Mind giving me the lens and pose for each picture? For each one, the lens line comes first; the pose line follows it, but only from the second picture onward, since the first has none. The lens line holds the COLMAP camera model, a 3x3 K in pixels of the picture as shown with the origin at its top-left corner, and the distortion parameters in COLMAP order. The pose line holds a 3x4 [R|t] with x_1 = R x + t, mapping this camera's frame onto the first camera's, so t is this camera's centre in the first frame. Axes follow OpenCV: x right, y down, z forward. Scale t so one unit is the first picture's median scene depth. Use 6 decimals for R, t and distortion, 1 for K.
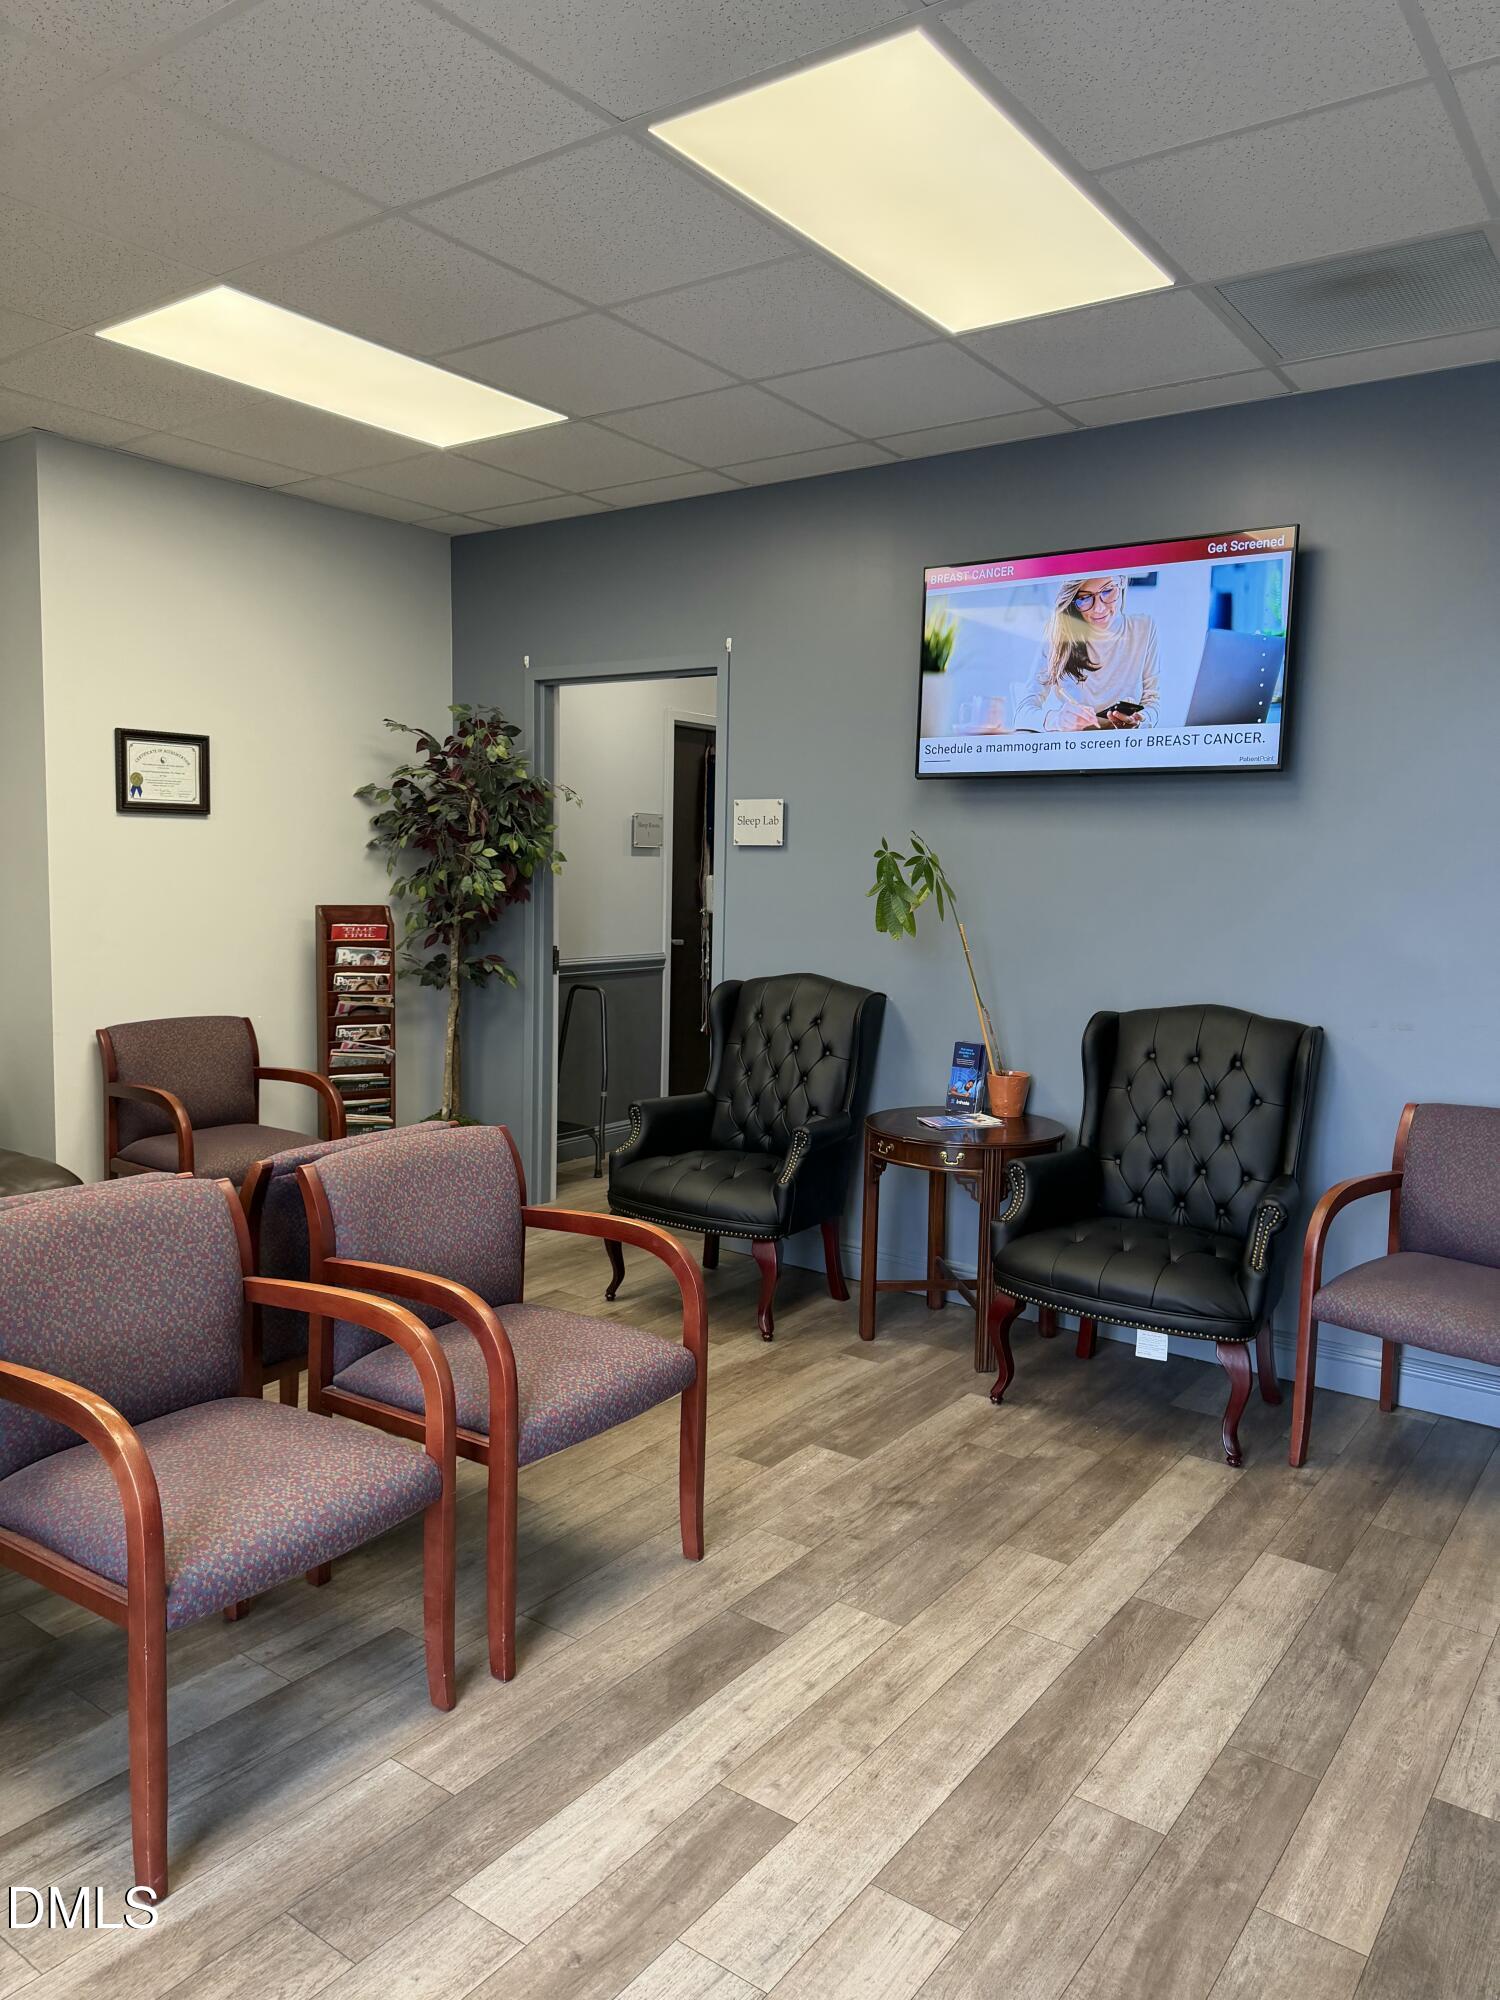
lens RADIAL K [[1413.6, 0, 759.1], [0, 1413.6, 1004.7], [0, 0, 1]] dist [0.045961, -0.047472]
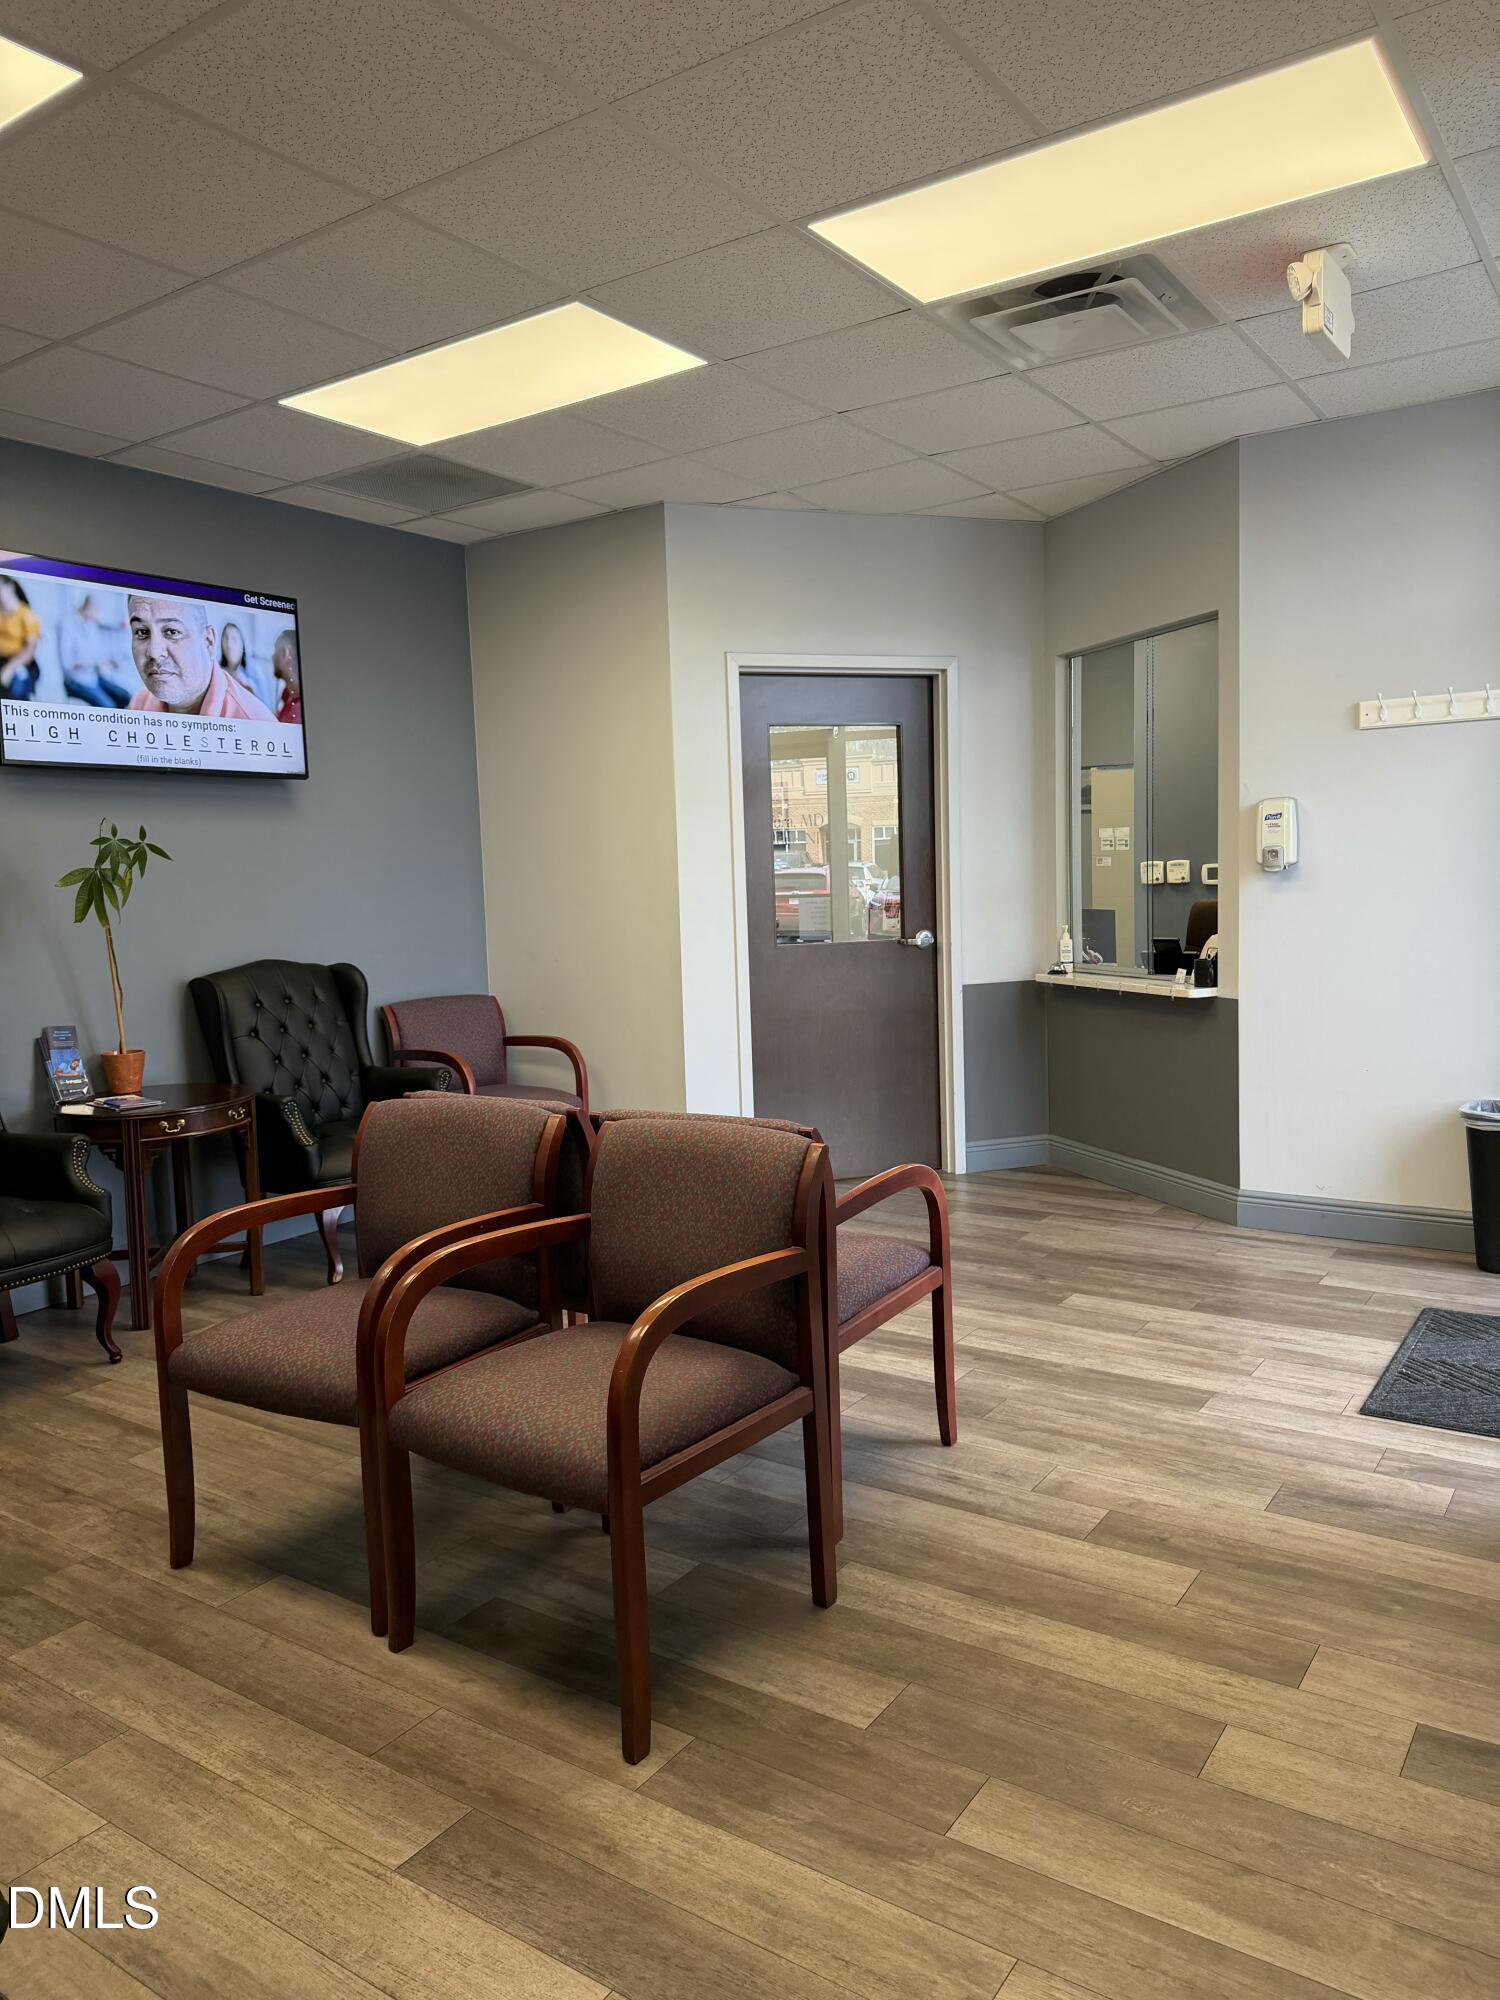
lens RADIAL K [[1413.6, 0, 746.2], [0, 1413.6, 988.5], [0, 0, 1]] dist [0.045961, -0.047472]
pose [[-0.030507, -0.102665, 0.994248, -1.073246], [0.136642, 0.984944, 0.105897, -0.056348], [-0.990151, 0.139087, -0.016019, 0.667191]]
